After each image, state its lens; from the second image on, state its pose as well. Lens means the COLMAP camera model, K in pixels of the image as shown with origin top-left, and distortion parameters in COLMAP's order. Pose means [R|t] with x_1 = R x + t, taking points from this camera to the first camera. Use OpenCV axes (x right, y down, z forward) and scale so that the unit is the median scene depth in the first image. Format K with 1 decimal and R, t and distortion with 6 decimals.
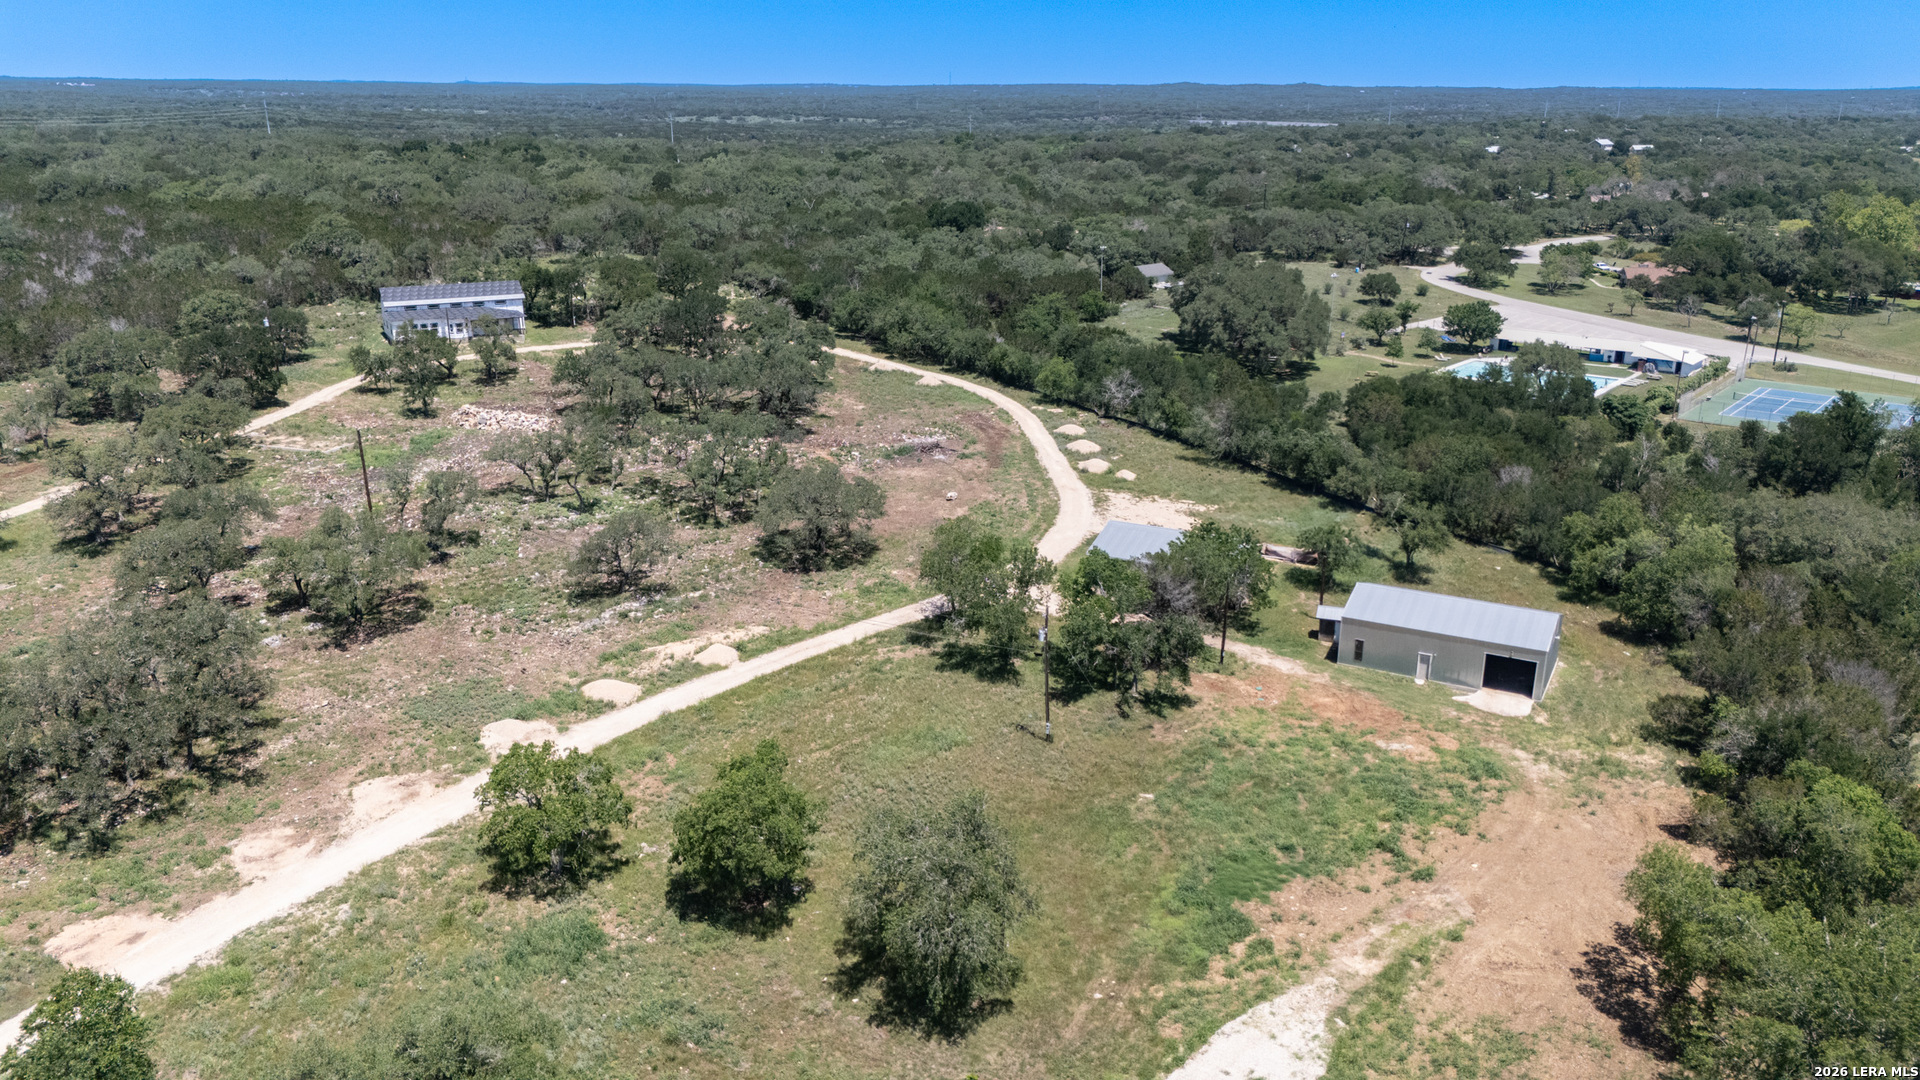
lens RADIAL K [[1421.4, 0, 965.5], [0, 1421.4, 542.3], [0, 0, 1]] dist [0.049191, -0.021739]
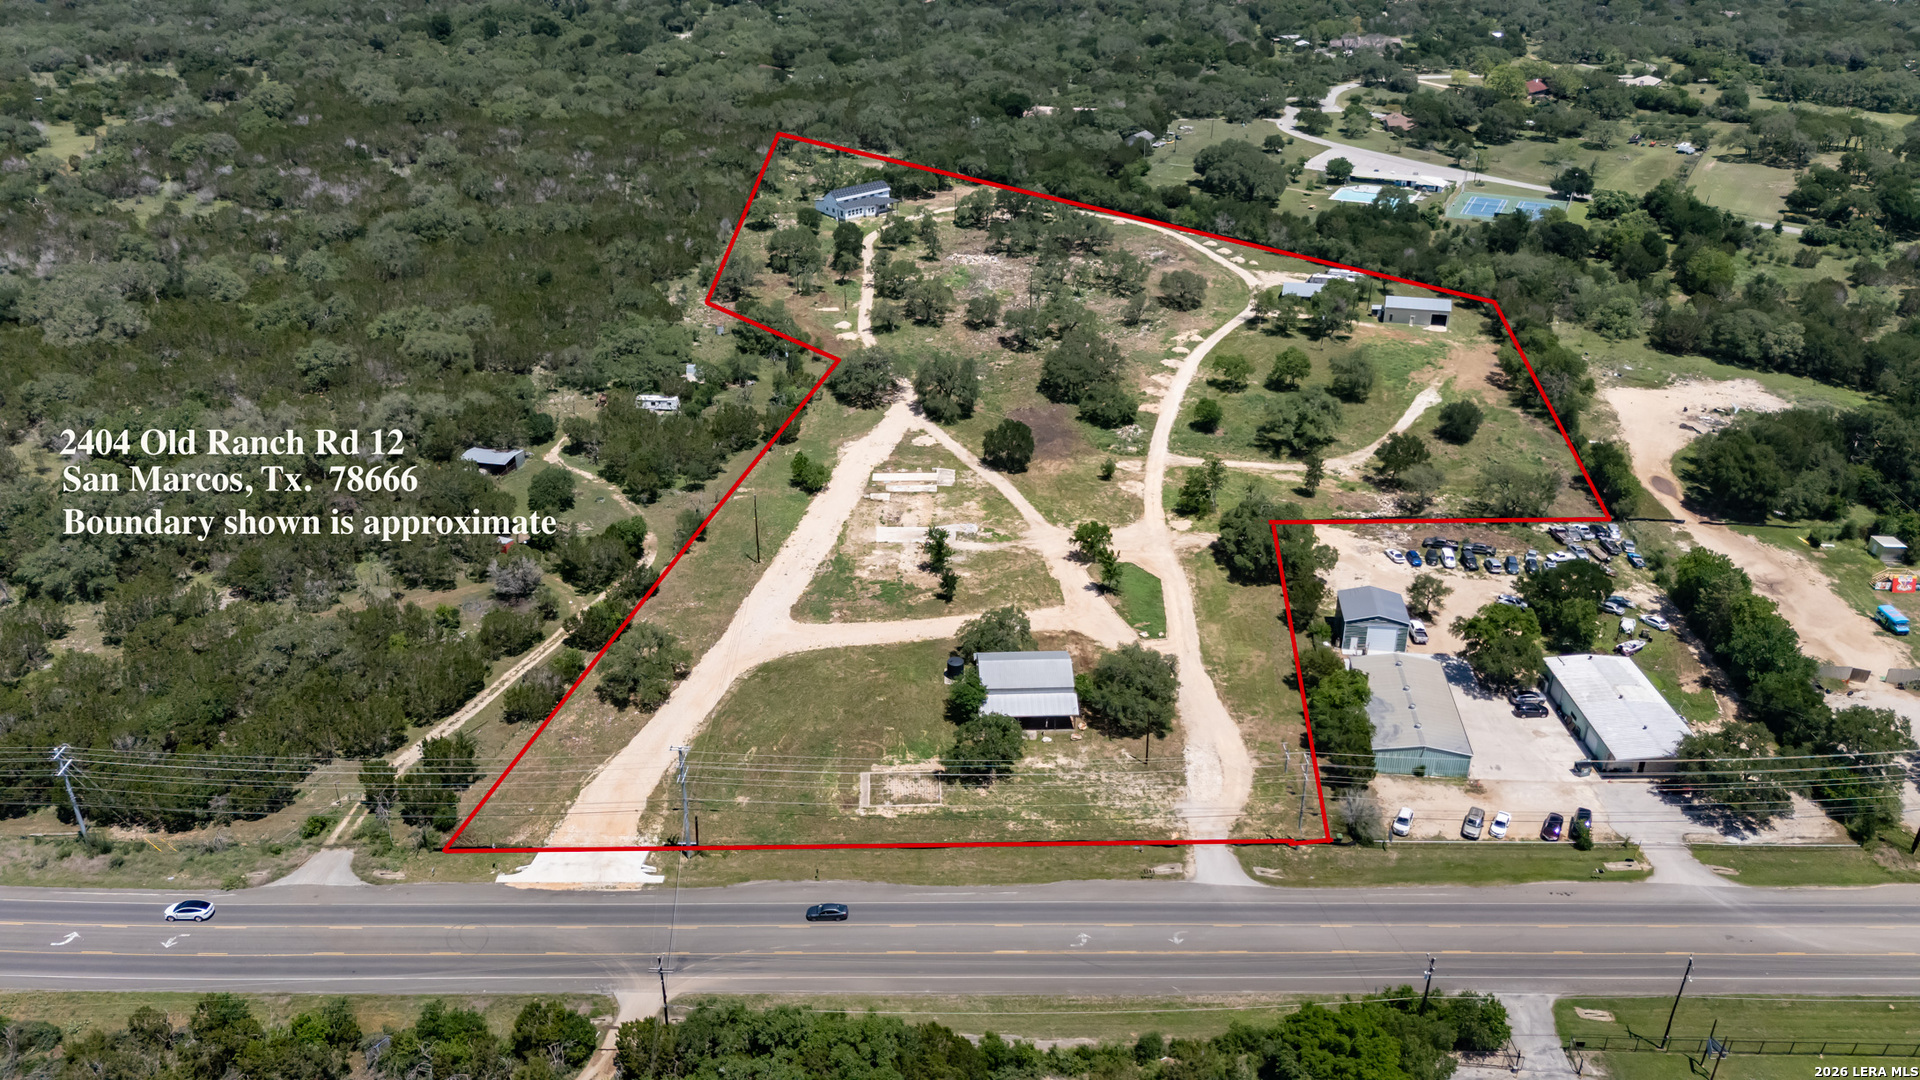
lens RADIAL K [[1421.4, 0, 954.1], [0, 1421.4, 542.6], [0, 0, 1]] dist [0.049191, -0.021739]
pose [[0.970761, -0.117486, 0.209334, -0.844678], [0.081612, 0.981629, 0.172464, -0.035935], [-0.225751, -0.150337, 0.962515, -1.153924]]
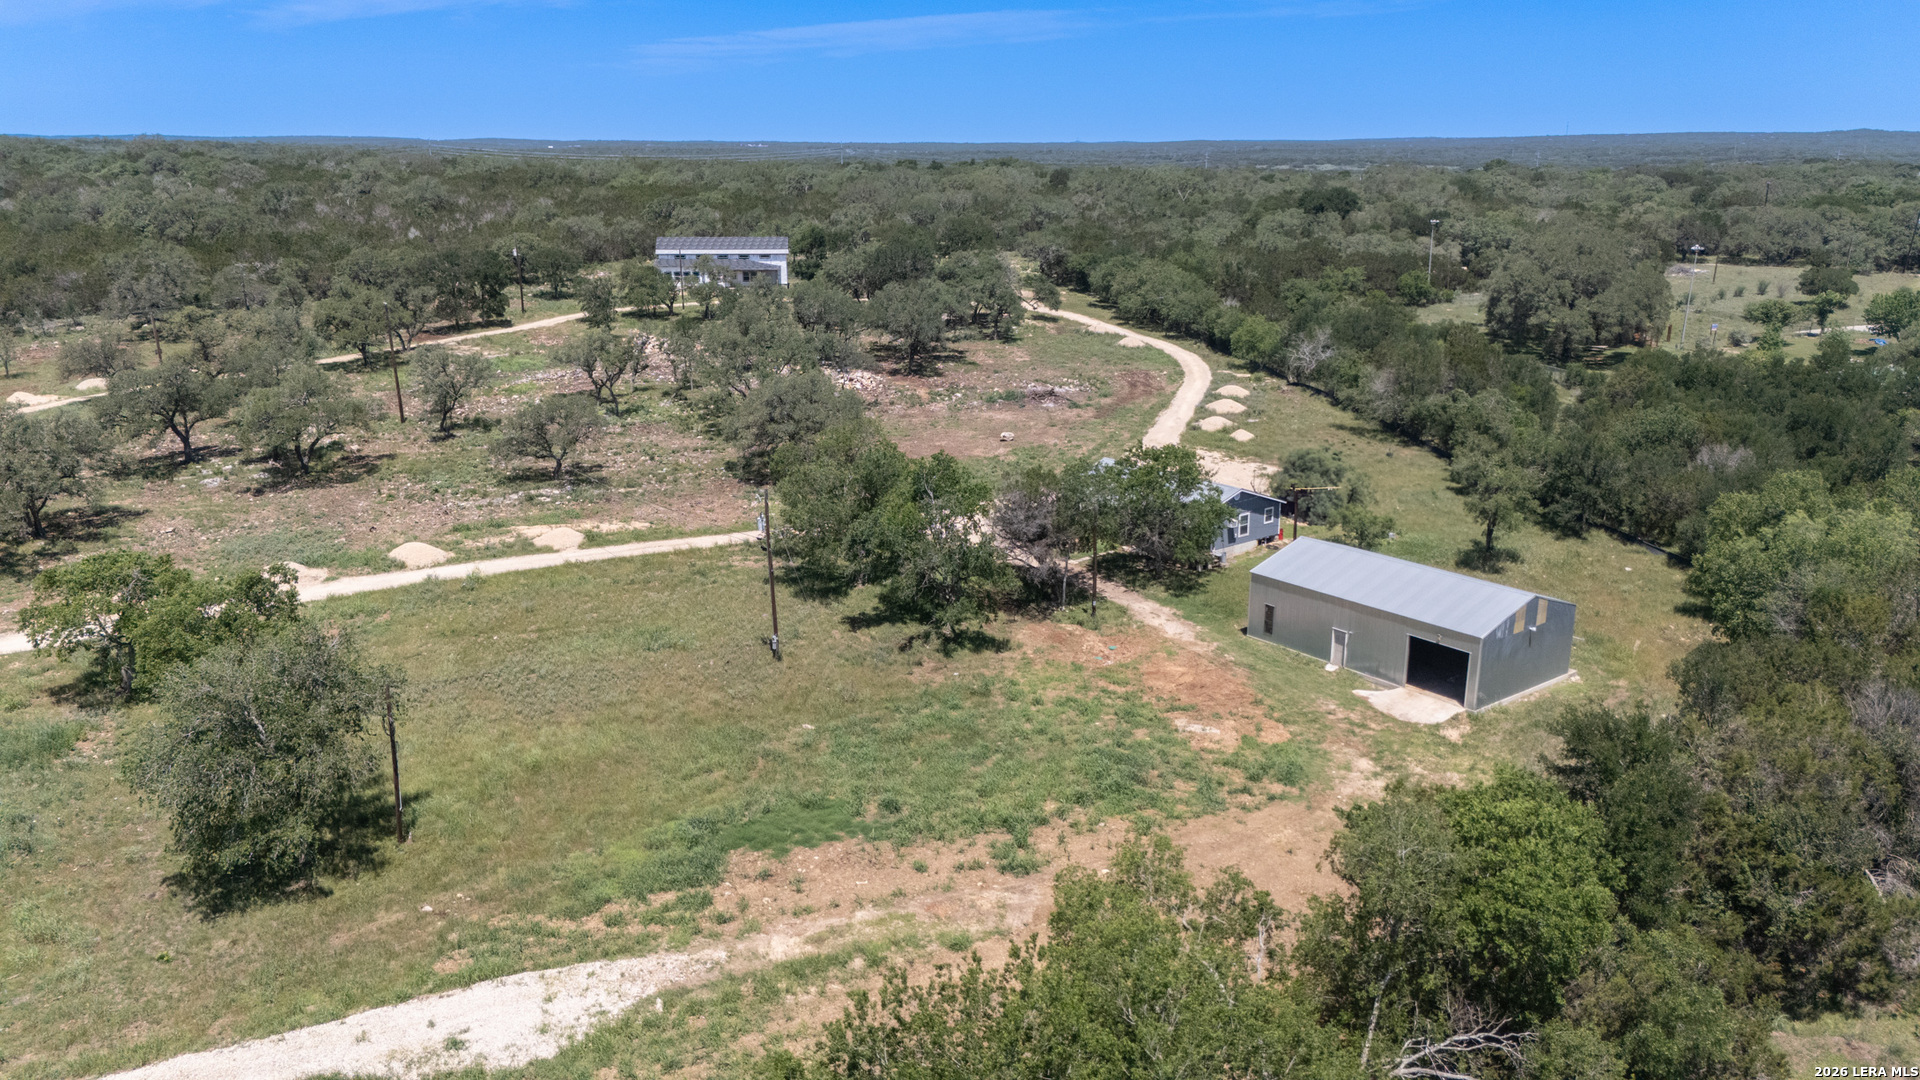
lens RADIAL K [[1421.4, 0, 956.8], [0, 1421.4, 539.6], [0, 0, 1]] dist [0.049191, -0.021739]
pose [[0.920224, 0.100176, -0.378354, 0.251258], [-0.114676, 0.993275, -0.015925, 0.040447], [0.374214, 0.058043, 0.925524, 0.154153]]
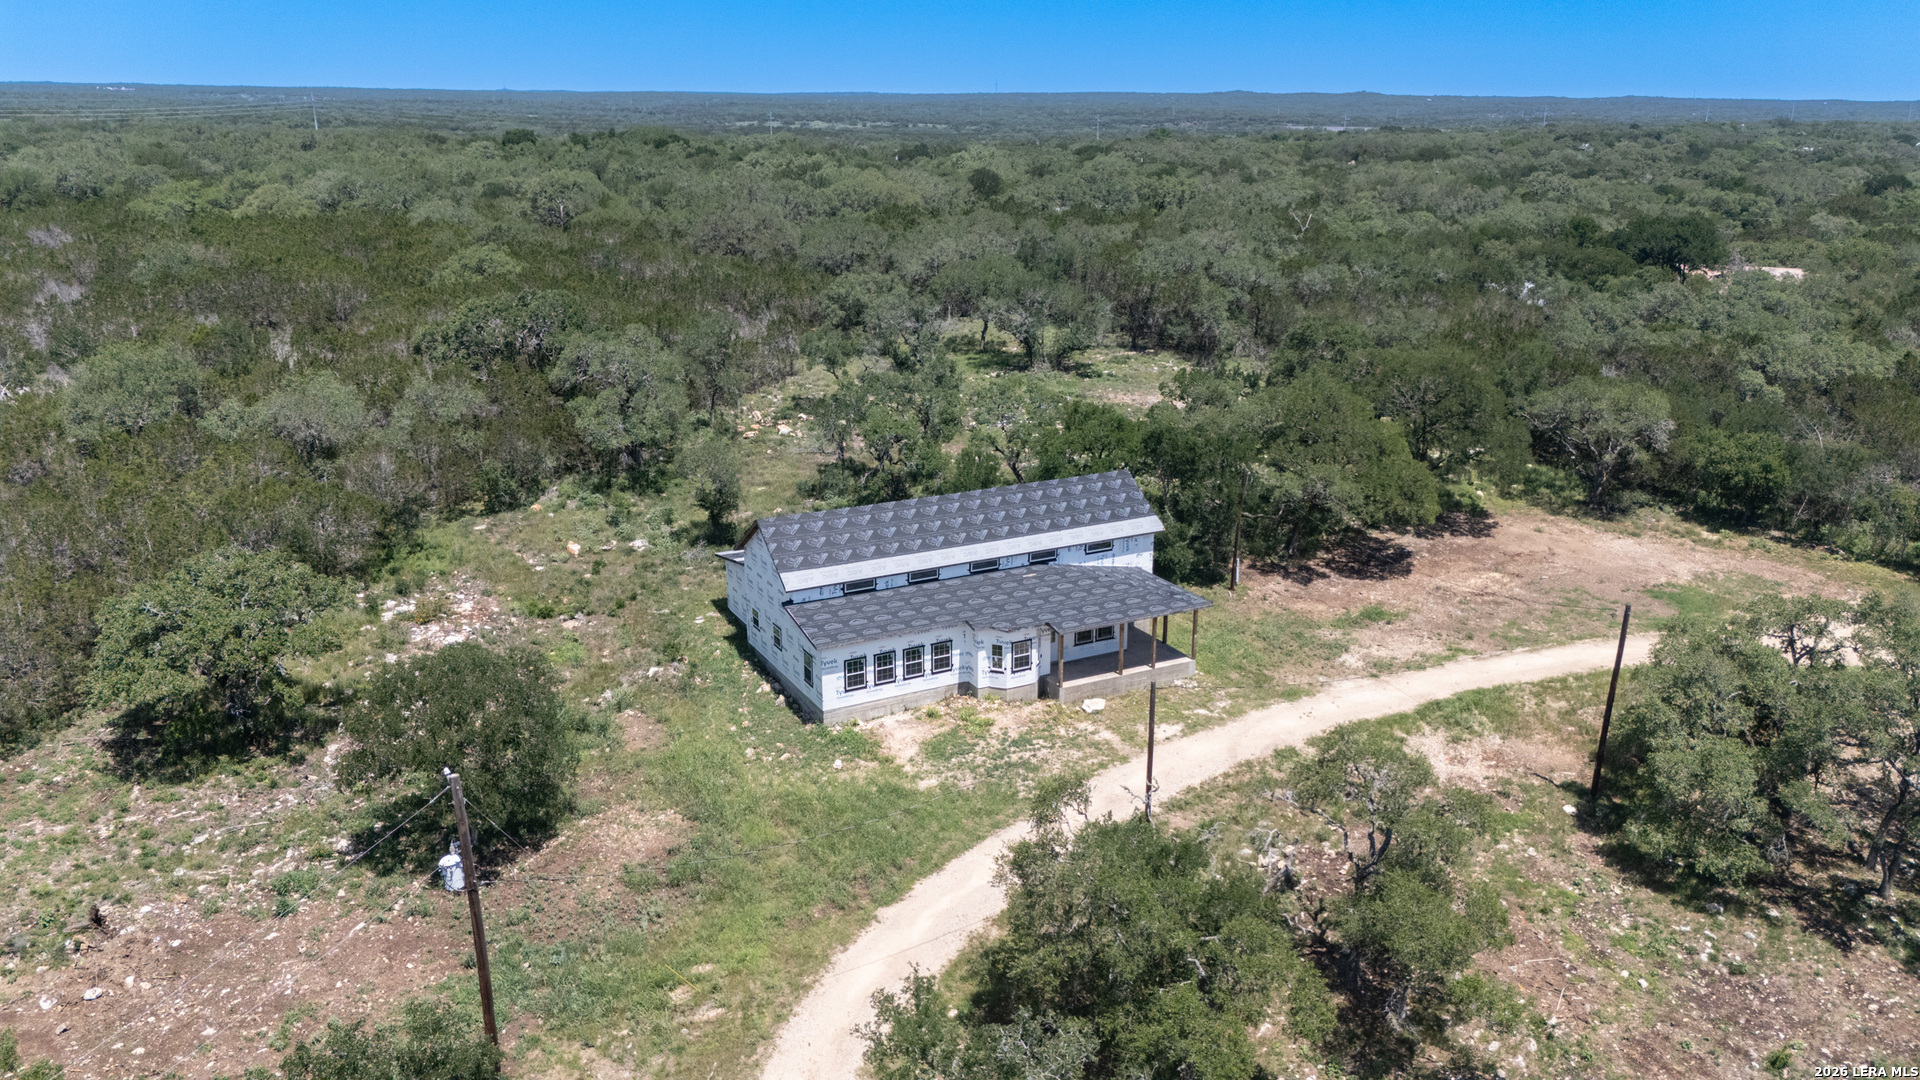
lens RADIAL K [[1421.4, 0, 958.3], [0, 1421.4, 554.1], [0, 0, 1]] dist [0.049191, -0.021739]
pose [[0.999665, 0.010719, -0.023548, -0.430387], [-0.010694, 0.999942, 0.001190, -0.205061], [0.023559, -0.000938, 0.999722, 0.838799]]
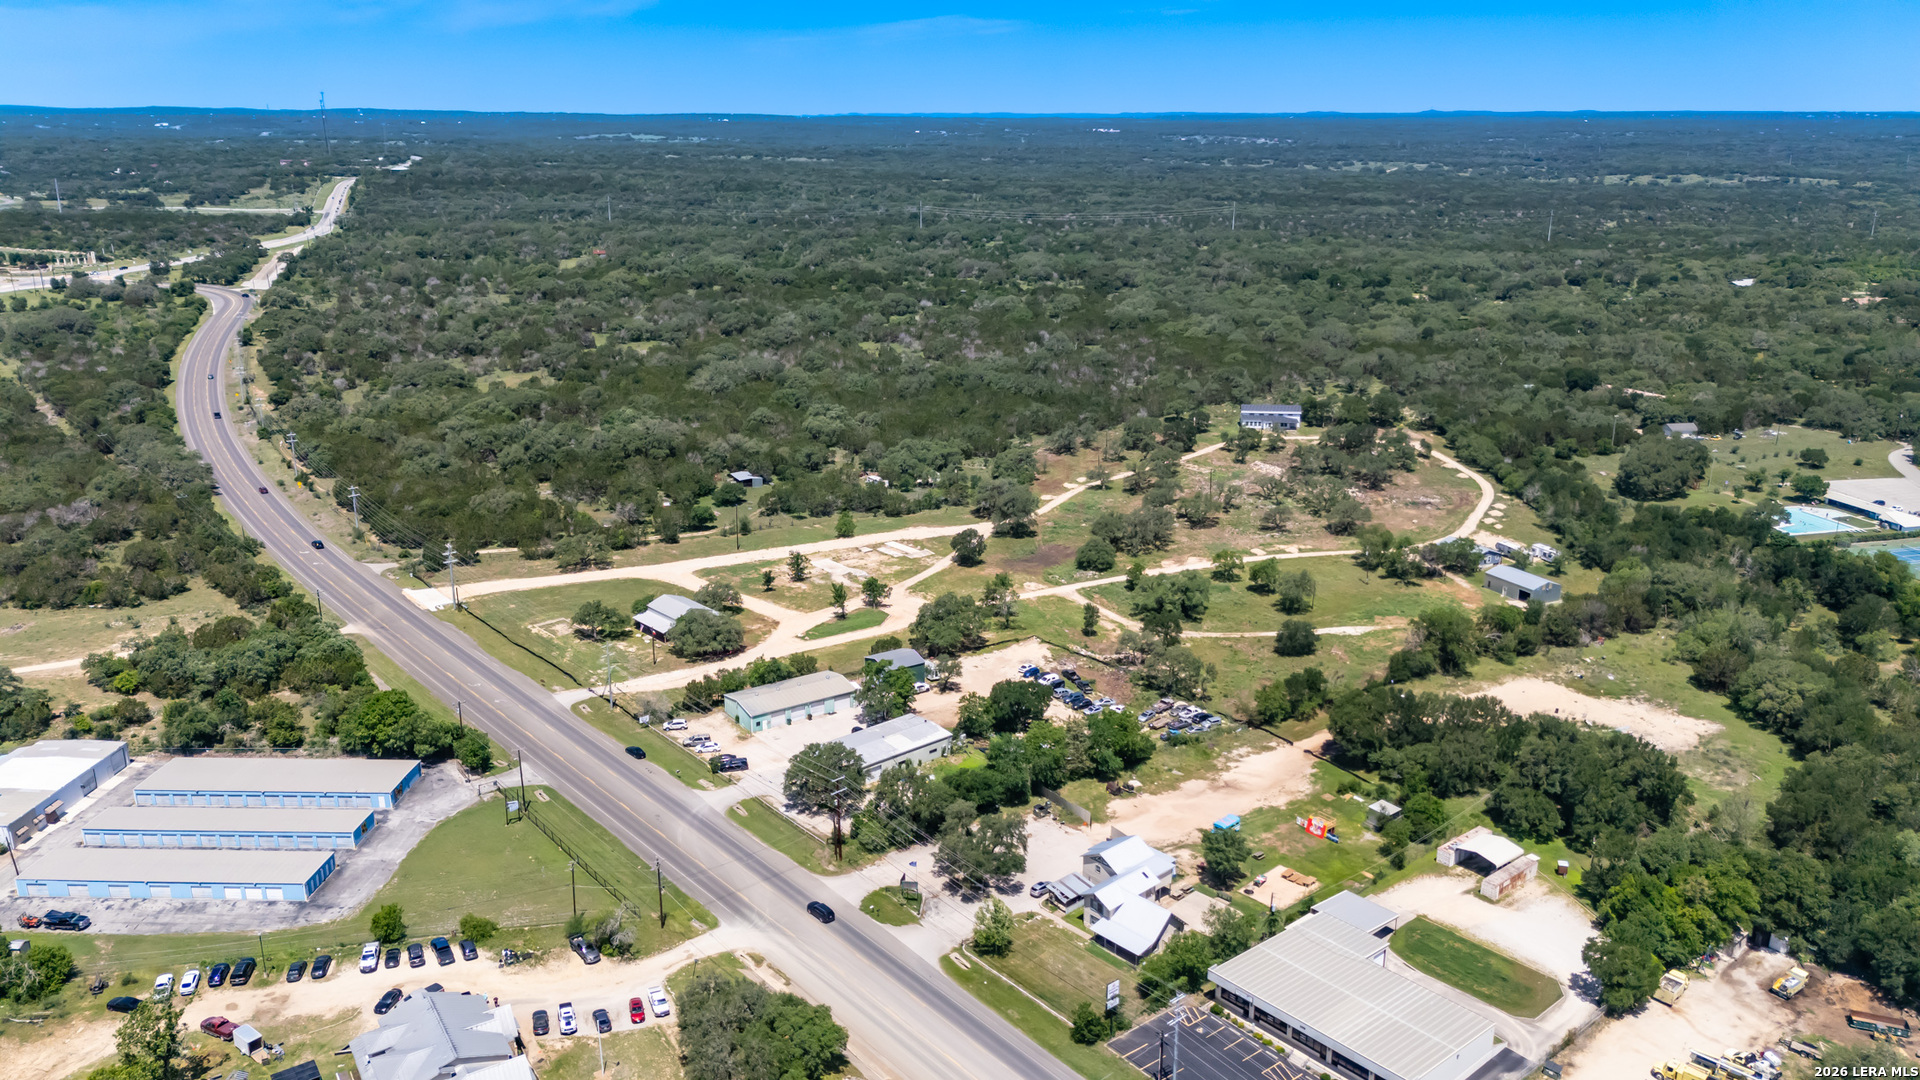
lens RADIAL K [[1421.4, 0, 950.3], [0, 1421.4, 541.2], [0, 0, 1]] dist [0.049191, -0.021739]
pose [[0.806605, 0.166969, -0.567019, 0.673601], [-0.176499, 0.983546, 0.038546, 0.044651], [0.564125, 0.068987, 0.822802, -1.391488]]
